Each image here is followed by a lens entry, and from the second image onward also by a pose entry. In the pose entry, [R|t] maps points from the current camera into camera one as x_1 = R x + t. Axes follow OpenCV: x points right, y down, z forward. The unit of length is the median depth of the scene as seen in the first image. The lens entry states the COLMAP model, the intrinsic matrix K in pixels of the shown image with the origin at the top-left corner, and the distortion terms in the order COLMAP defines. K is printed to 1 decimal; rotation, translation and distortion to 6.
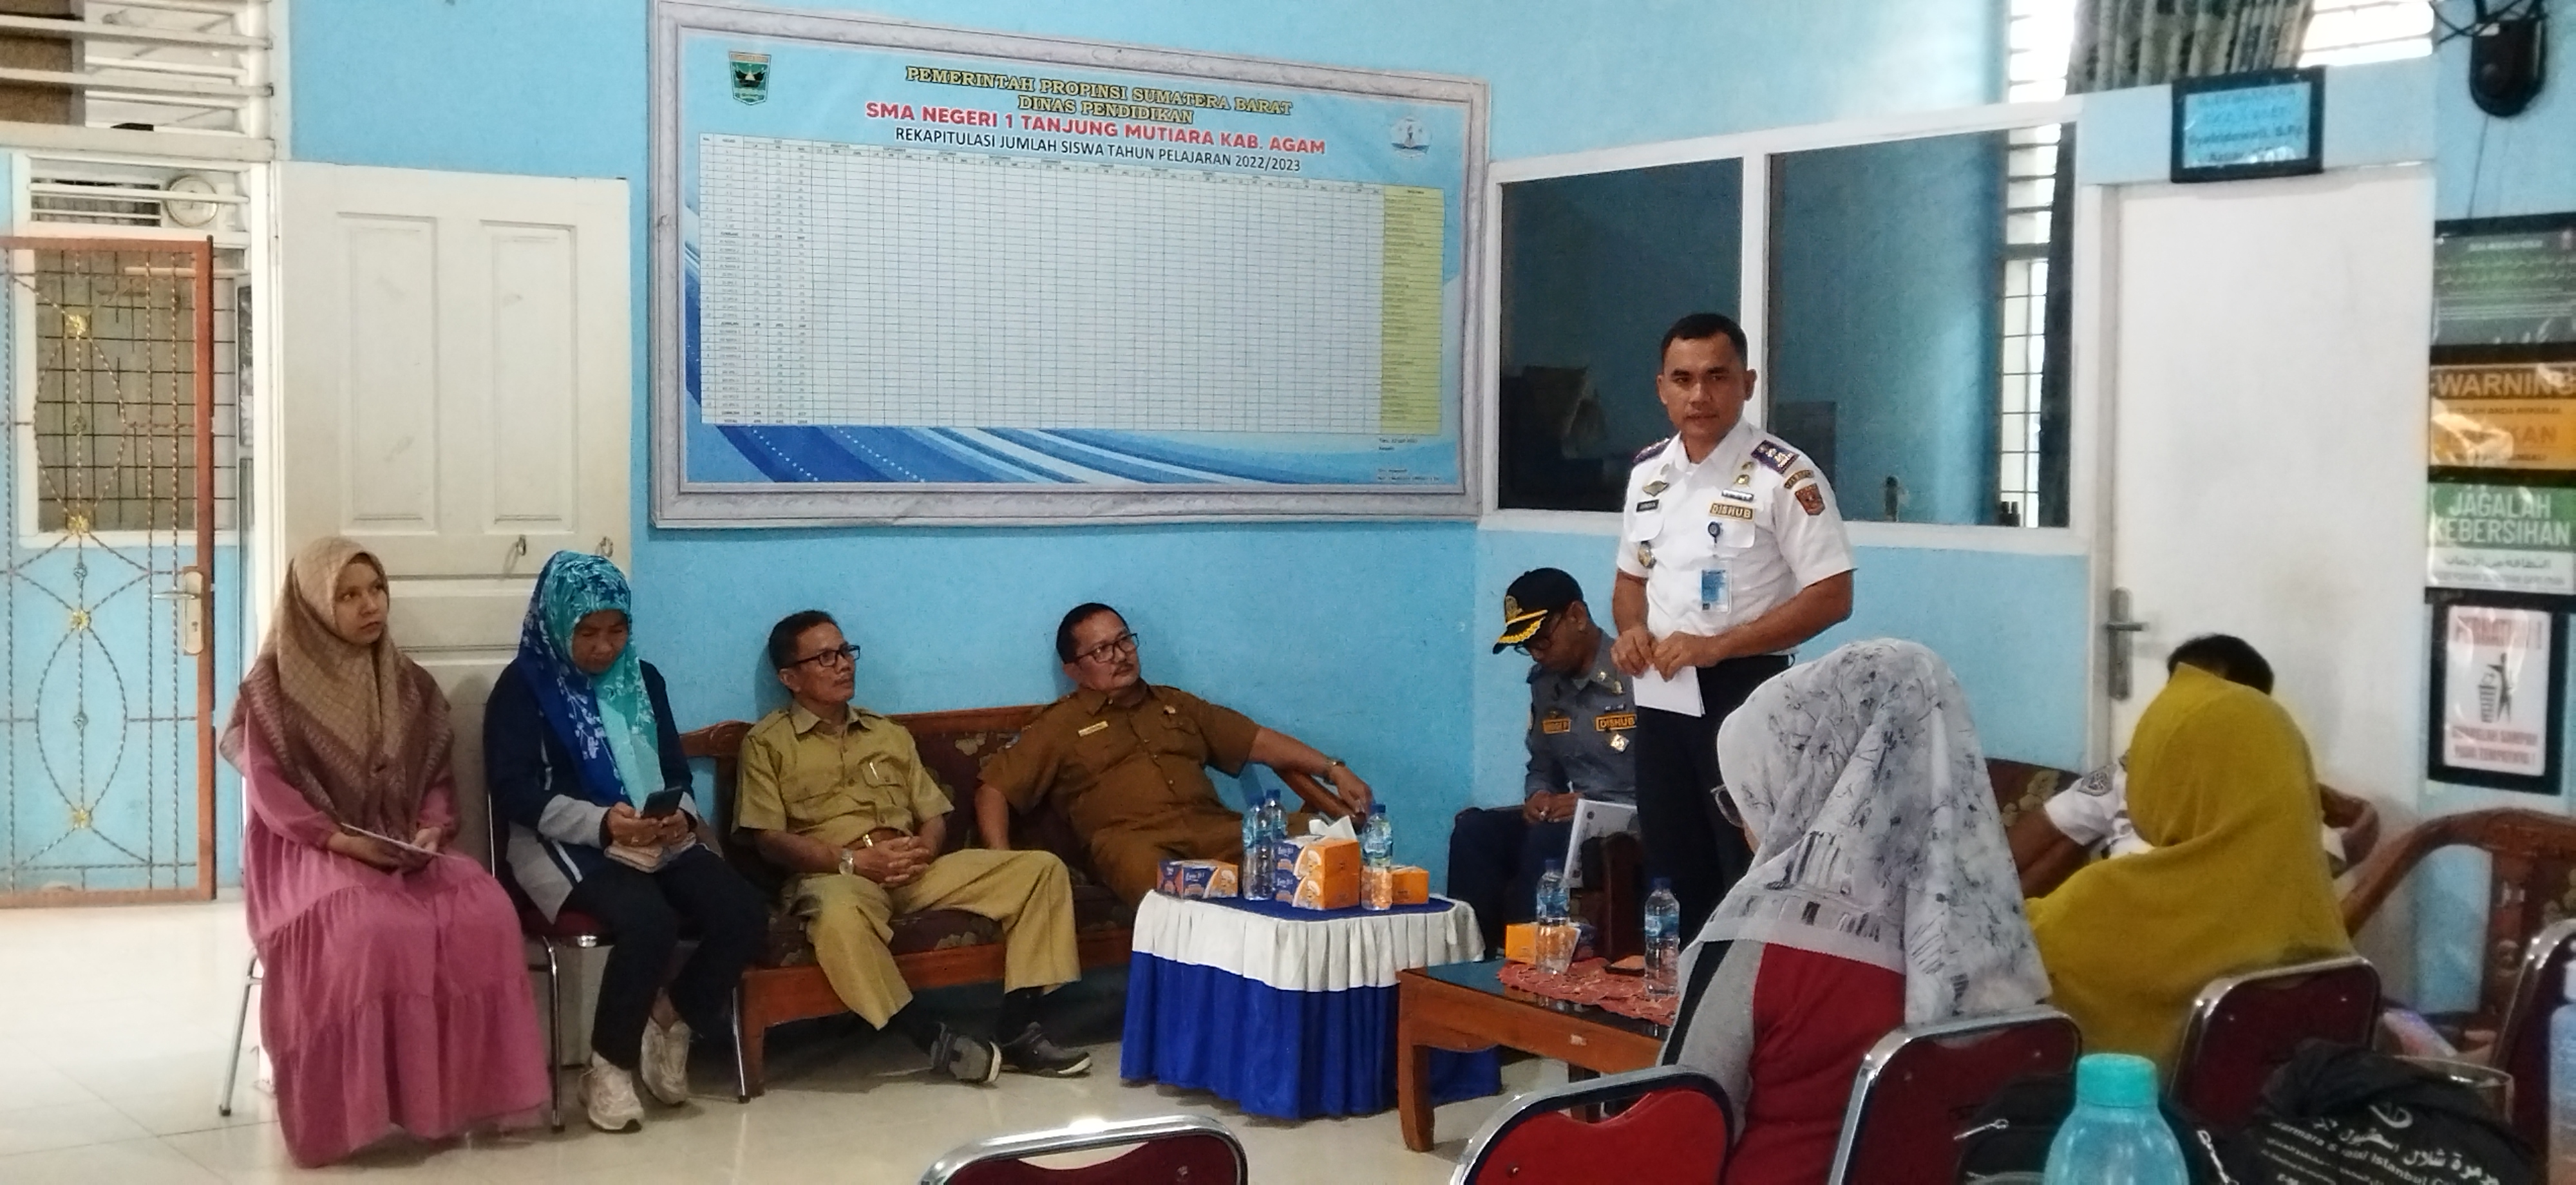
lens RADIAL K [[2952.5, 0, 1284.9], [0, 2952.5, 546.3], [0, 0, 1]] dist [0.170578, -0.600601]
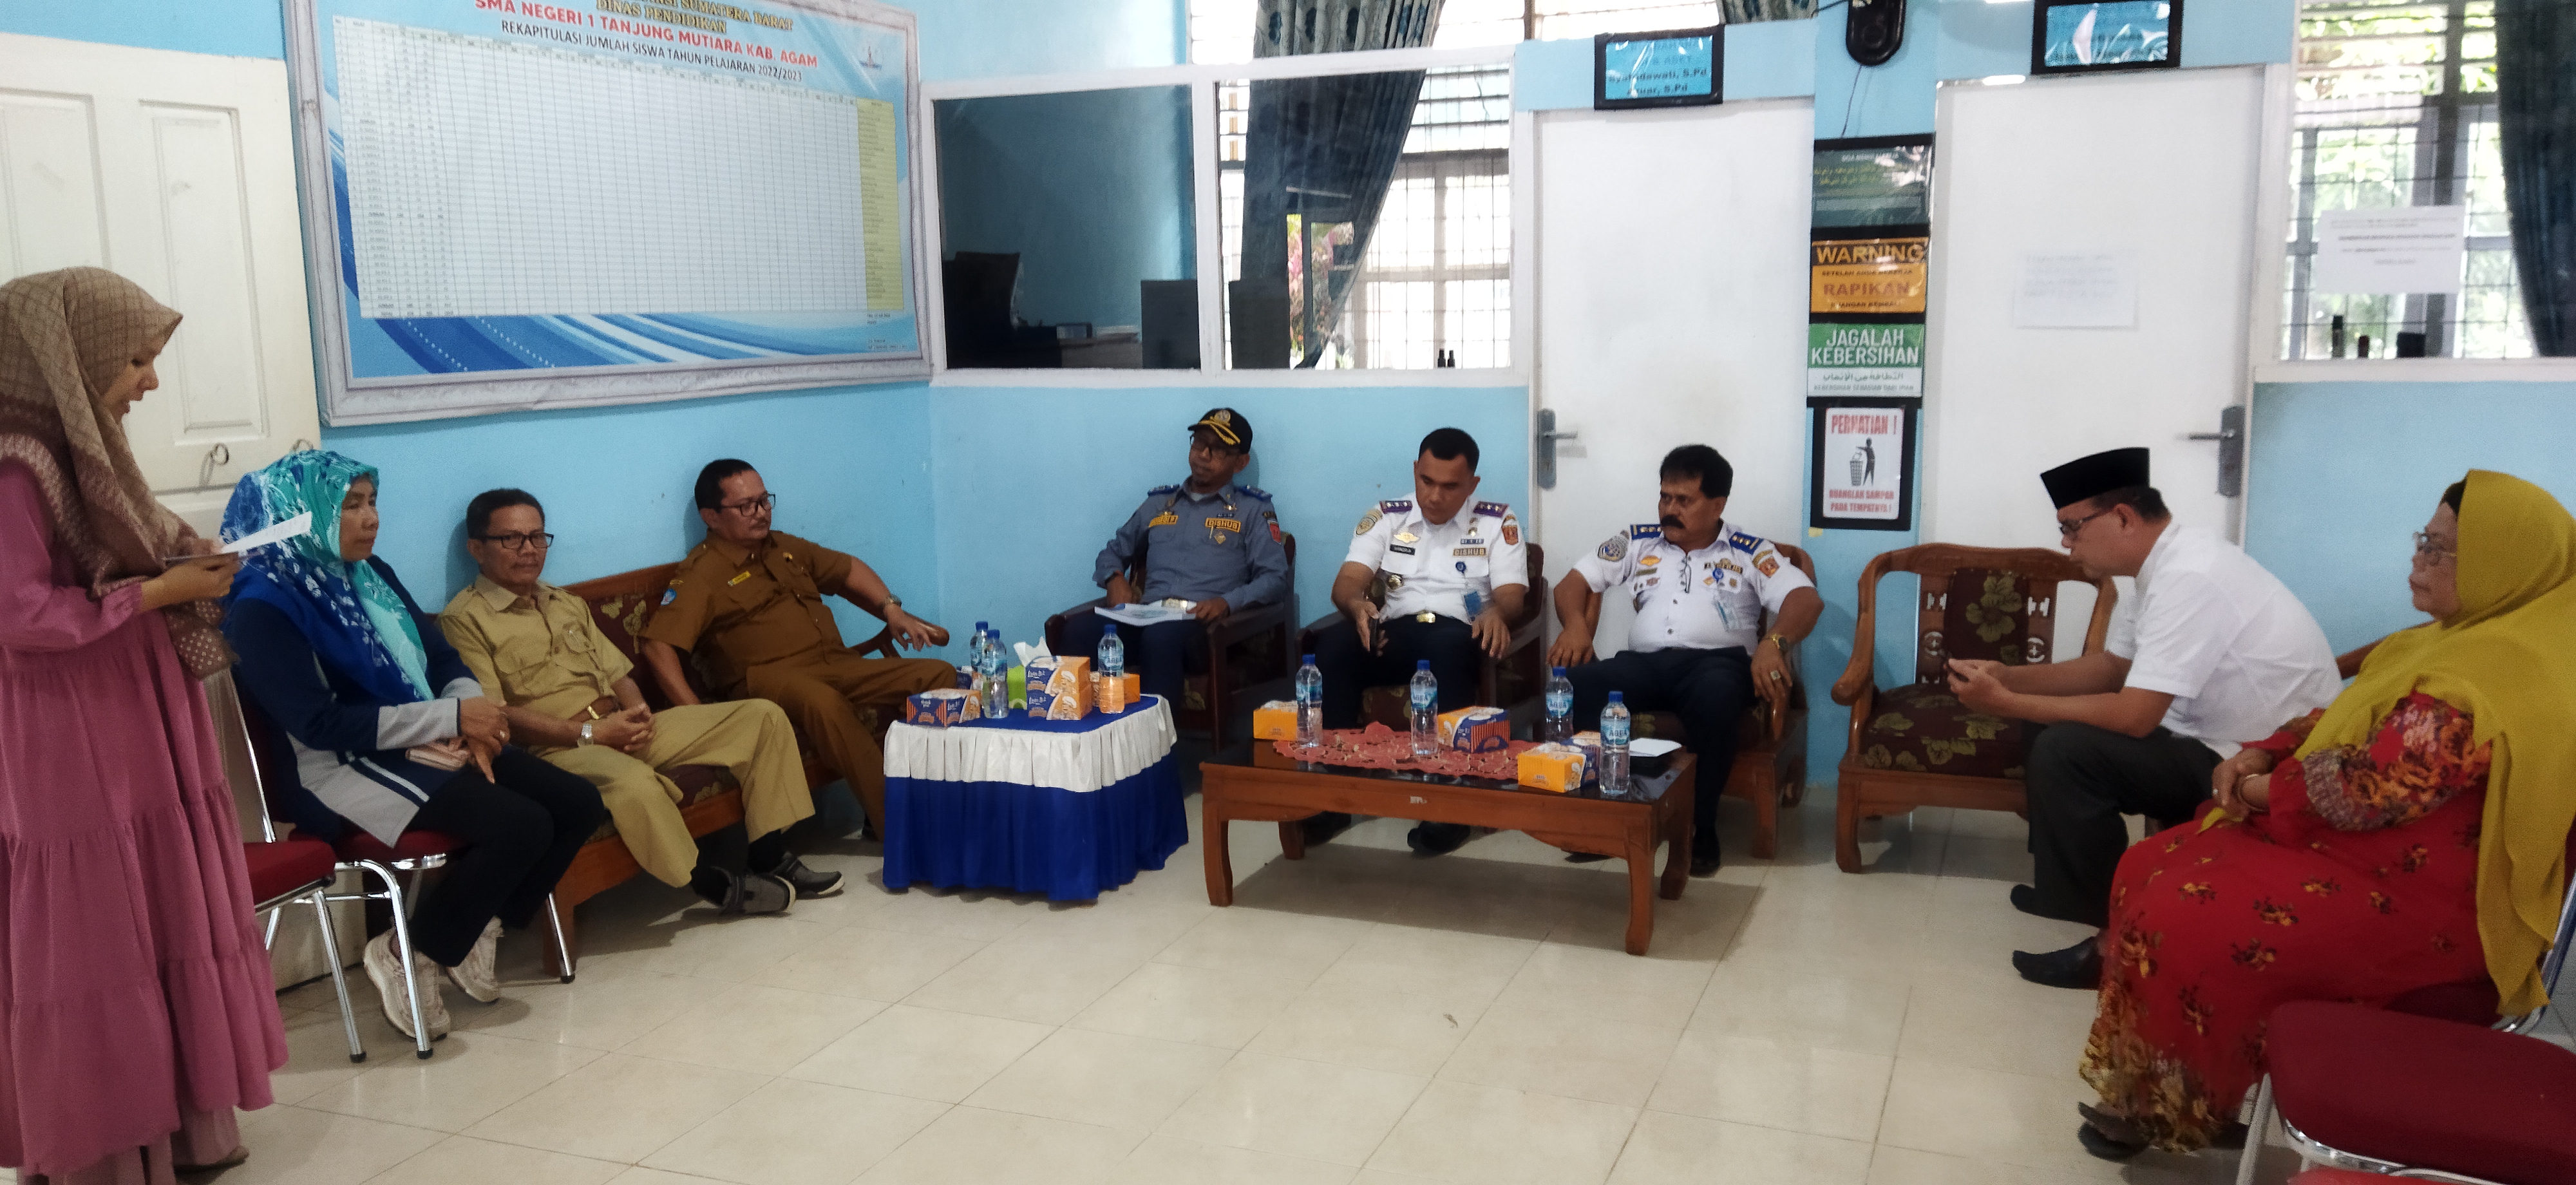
lens RADIAL K [[1885.4, 0, 1288.0], [0, 1885.4, 592.5], [0, 0, 1]] dist [0.059365, -0.108881]
pose [[0.841610, -0.106362, 0.529509, -0.281146], [0.044602, 0.990755, 0.128120, -0.018035], [-0.538241, -0.084210, 0.838573, 0.298778]]
